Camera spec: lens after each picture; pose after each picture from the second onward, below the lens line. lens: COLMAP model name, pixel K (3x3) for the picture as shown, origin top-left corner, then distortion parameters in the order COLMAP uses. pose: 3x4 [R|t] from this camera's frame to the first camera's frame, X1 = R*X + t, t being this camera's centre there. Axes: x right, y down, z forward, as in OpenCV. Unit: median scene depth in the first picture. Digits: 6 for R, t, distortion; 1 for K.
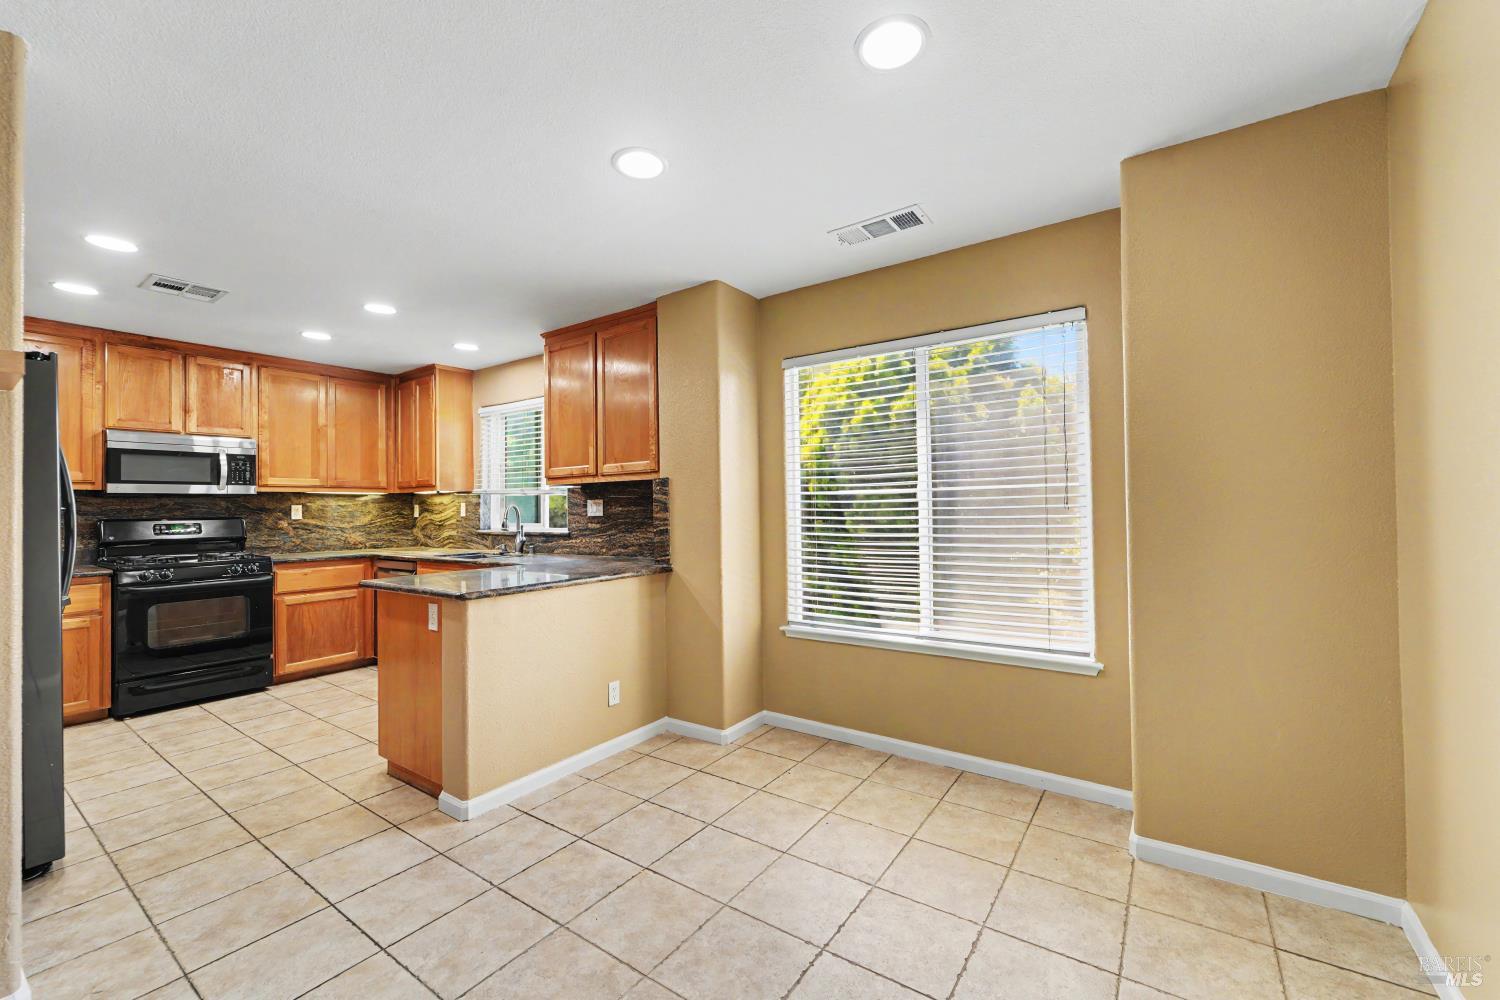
lens RADIAL K [[602.0, 0, 755.0], [0, 602.0, 498.5], [0, 0, 1]] dist [0.004965, -0.002346]
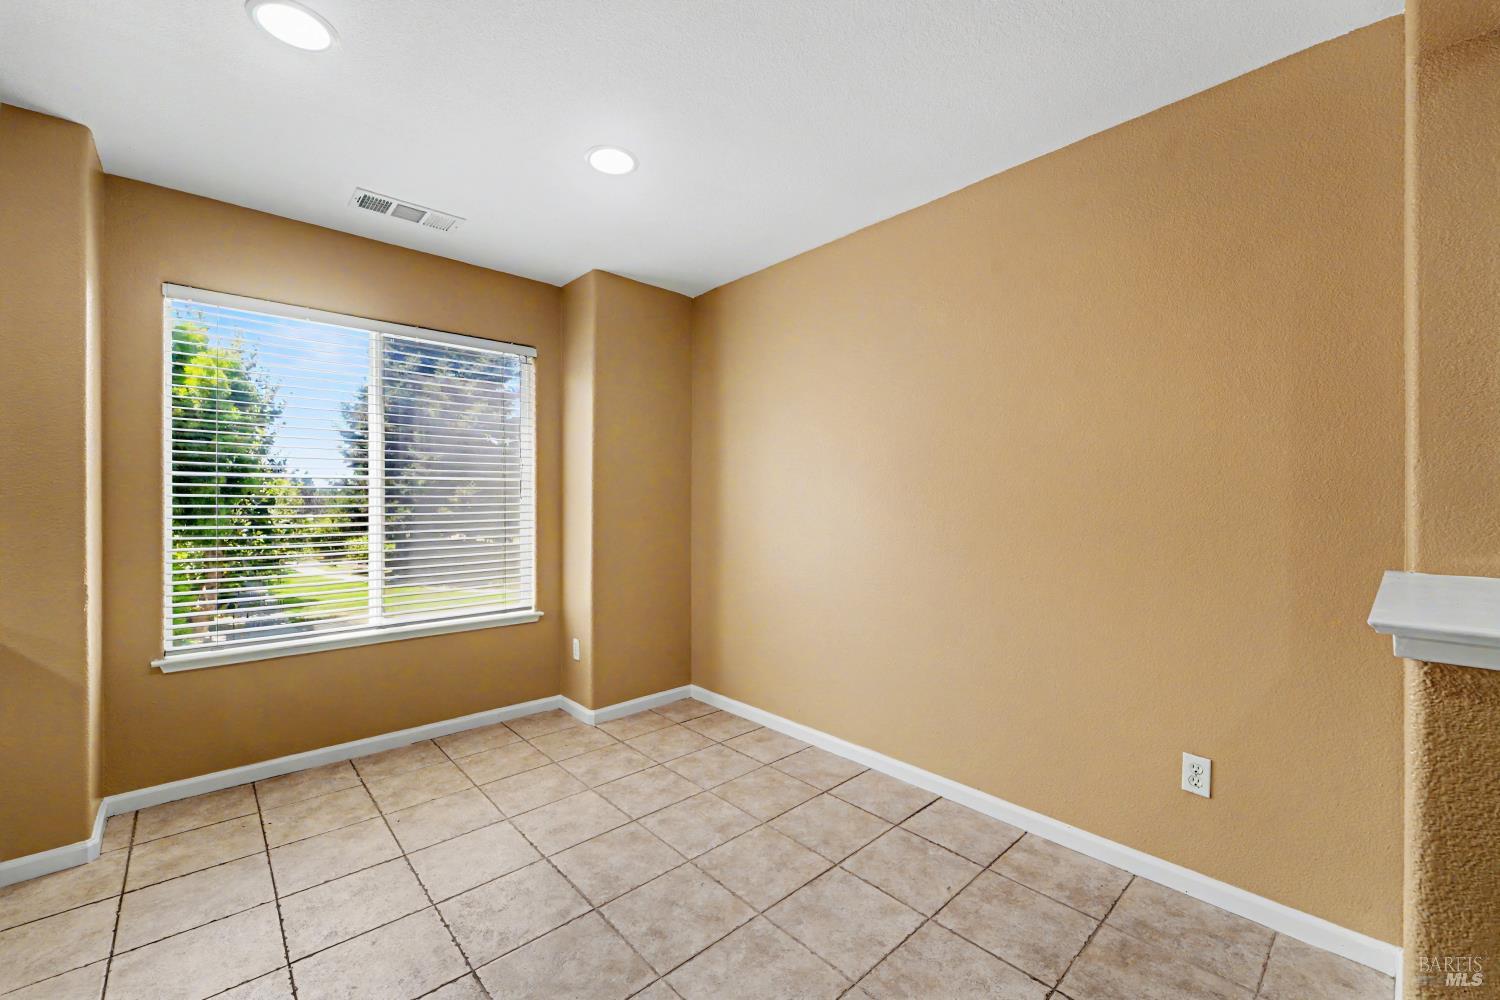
lens RADIAL K [[602.0, 0, 755.0], [0, 602.0, 498.5], [0, 0, 1]] dist [0.004965, -0.002346]
pose [[0.220332, 0.015872, 0.975296, -0.447708], [-0.021486, 0.999704, -0.011416, 0.014128], [-0.975188, -0.018440, 0.220608, 0.152107]]
